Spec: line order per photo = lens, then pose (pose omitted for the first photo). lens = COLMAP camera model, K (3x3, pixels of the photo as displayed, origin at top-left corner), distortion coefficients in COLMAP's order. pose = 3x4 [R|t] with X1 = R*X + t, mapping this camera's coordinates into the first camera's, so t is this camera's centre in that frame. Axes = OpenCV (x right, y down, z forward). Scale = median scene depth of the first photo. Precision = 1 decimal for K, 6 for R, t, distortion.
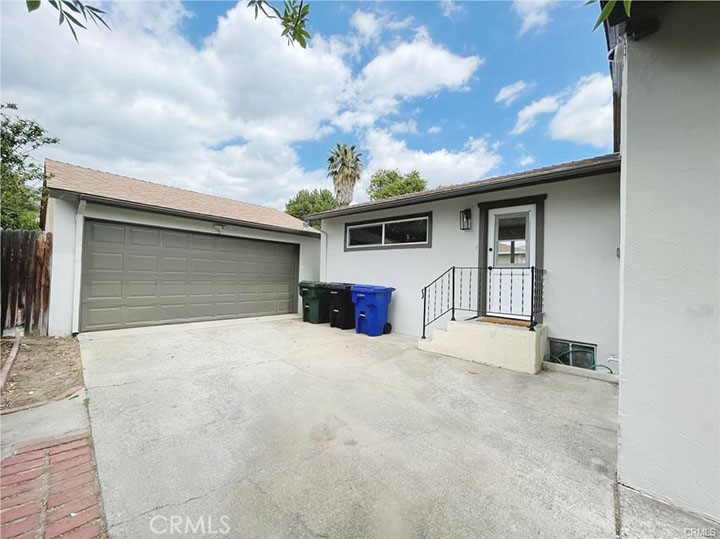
lens RADIAL K [[291.3, 0, 360.0], [0, 291.3, 269.5], [0, 0, 1]] dist [0.000093, 0.000051]
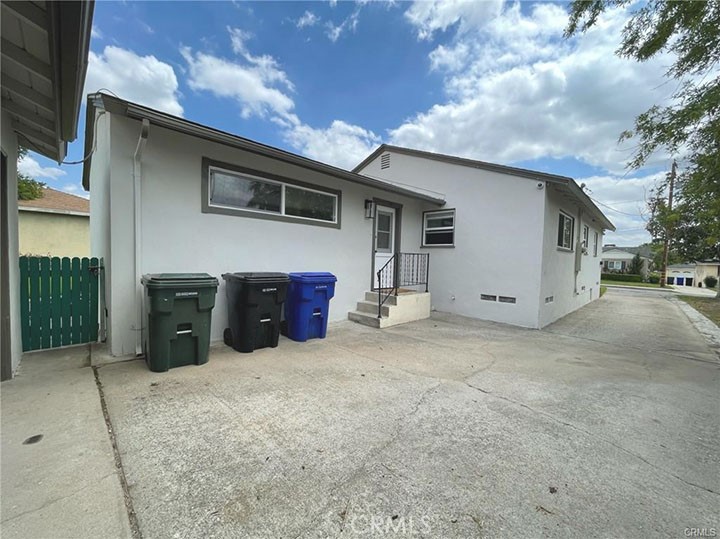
lens RADIAL K [[291.3, 0, 360.0], [0, 291.3, 269.5], [0, 0, 1]] dist [0.000093, 0.000051]
pose [[0.054046, -0.064875, 0.996429, -0.997856], [-0.046944, 0.996619, 0.067433, -0.012537], [-0.997434, -0.050421, 0.050817, 1.213026]]
